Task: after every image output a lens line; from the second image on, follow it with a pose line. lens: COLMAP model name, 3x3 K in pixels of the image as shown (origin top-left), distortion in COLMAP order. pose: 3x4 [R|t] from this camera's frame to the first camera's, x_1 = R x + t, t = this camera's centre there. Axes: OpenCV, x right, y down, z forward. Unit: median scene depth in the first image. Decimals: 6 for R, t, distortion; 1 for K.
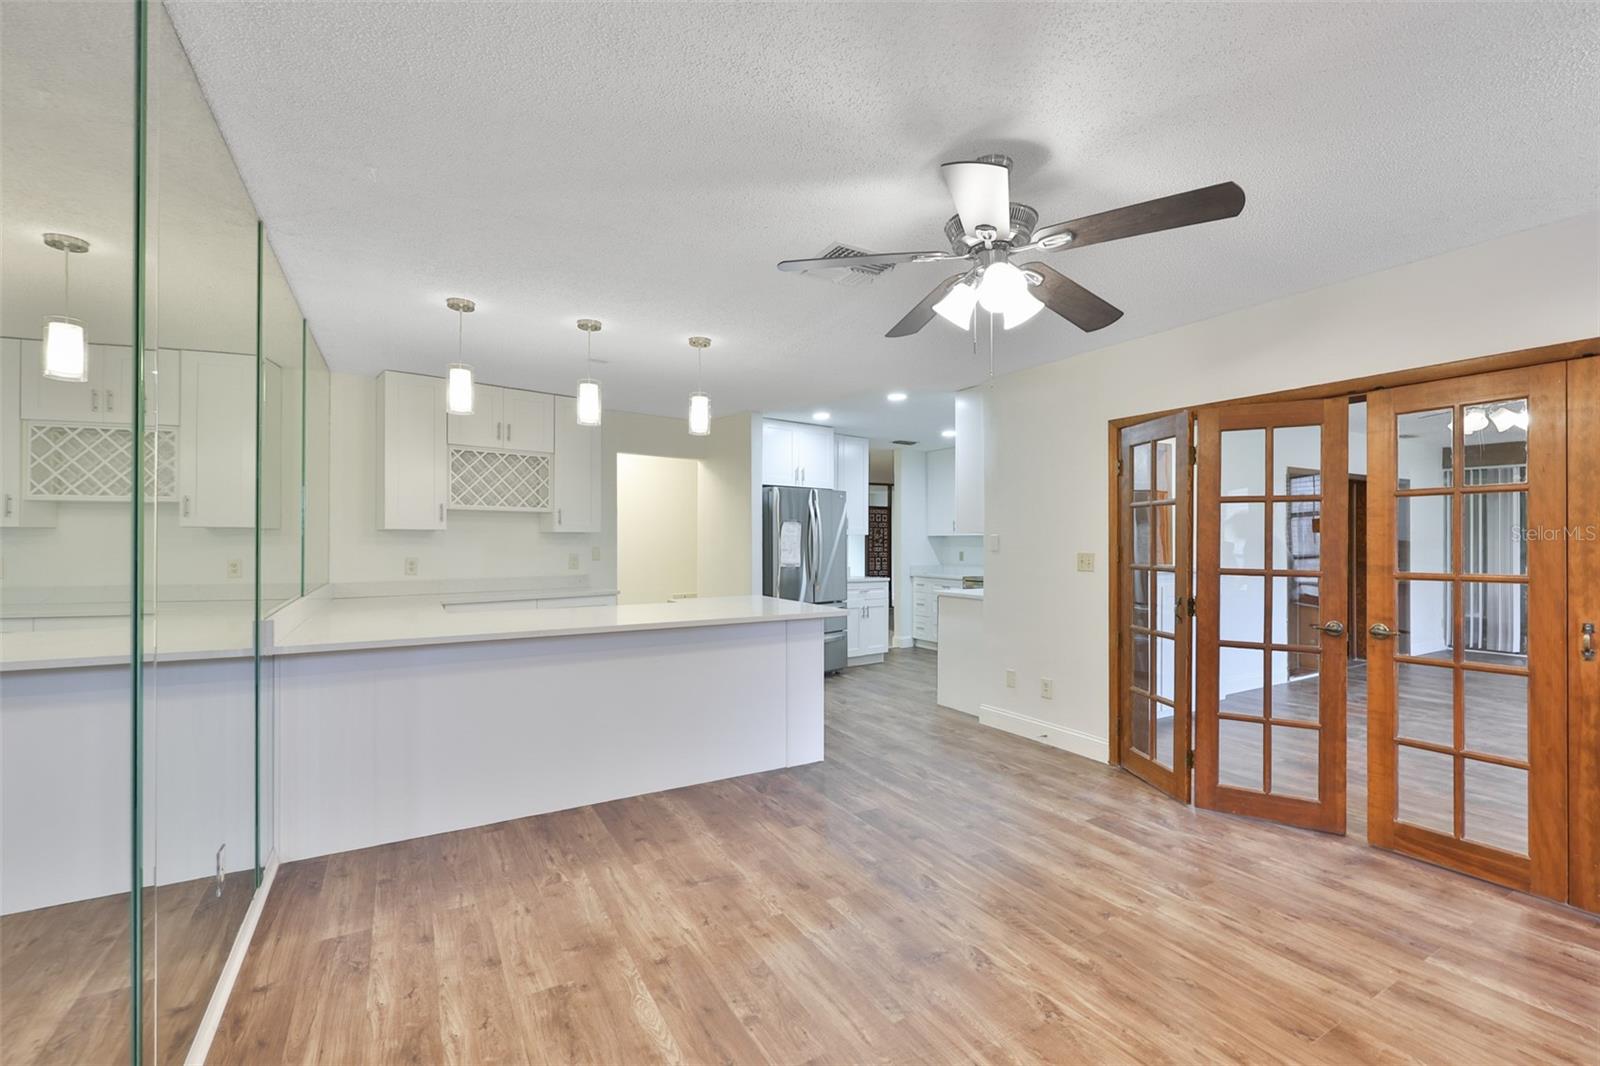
lens RADIAL K [[666.3, 0, 783.7], [0, 666.3, 536.8], [0, 0, 1]] dist [0.001789, 0.000078]
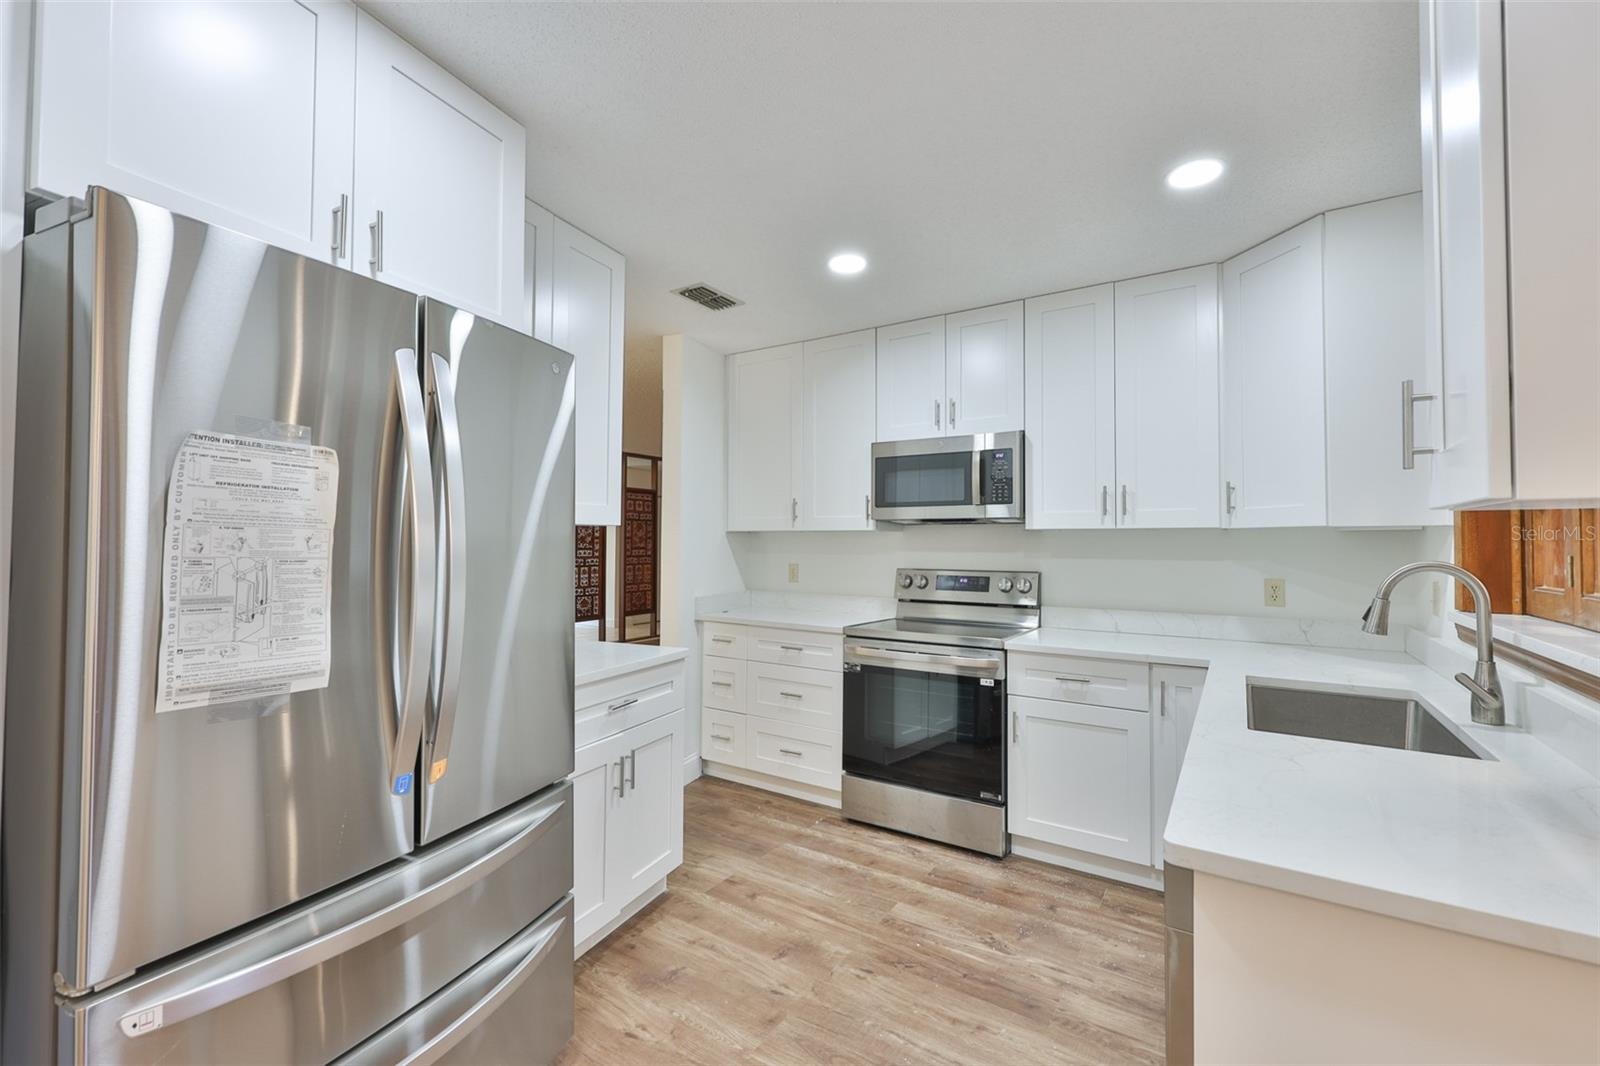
lens RADIAL K [[687.2, 0, 792.3], [0, 687.2, 525.5], [0, 0, 1]] dist [-0.000606, -0.000038]
pose [[0.891537, 0.011932, 0.452790, 0.055423], [-0.005603, 0.999867, -0.015317, 0.002625], [-0.452912, 0.011119, 0.891486, 0.831883]]
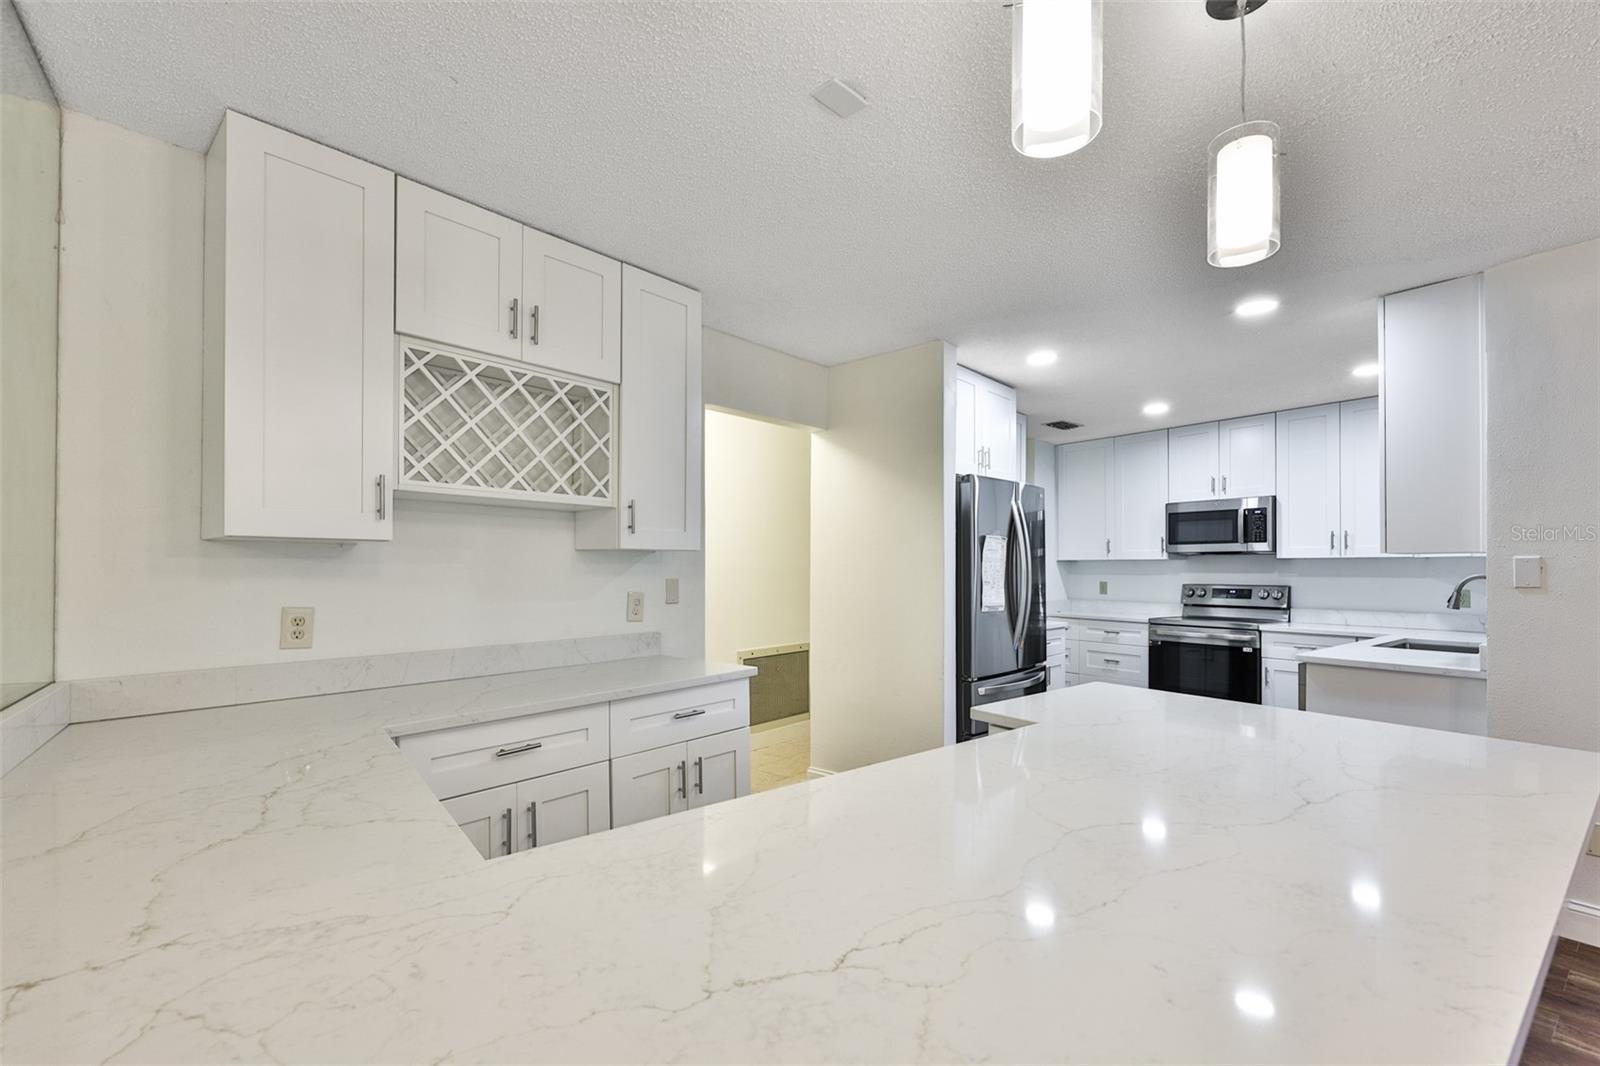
lens RADIAL K [[686.7, 0, 802.7], [0, 686.7, 562.3], [0, 0, 1]] dist [-0.002122, -0.000176]
pose [[0.989213, 0.000916, 0.146478, -0.263000], [-0.000807, 0.999999, -0.000802, 0.002508], [-0.146479, 0.000675, 0.989214, 0.451073]]
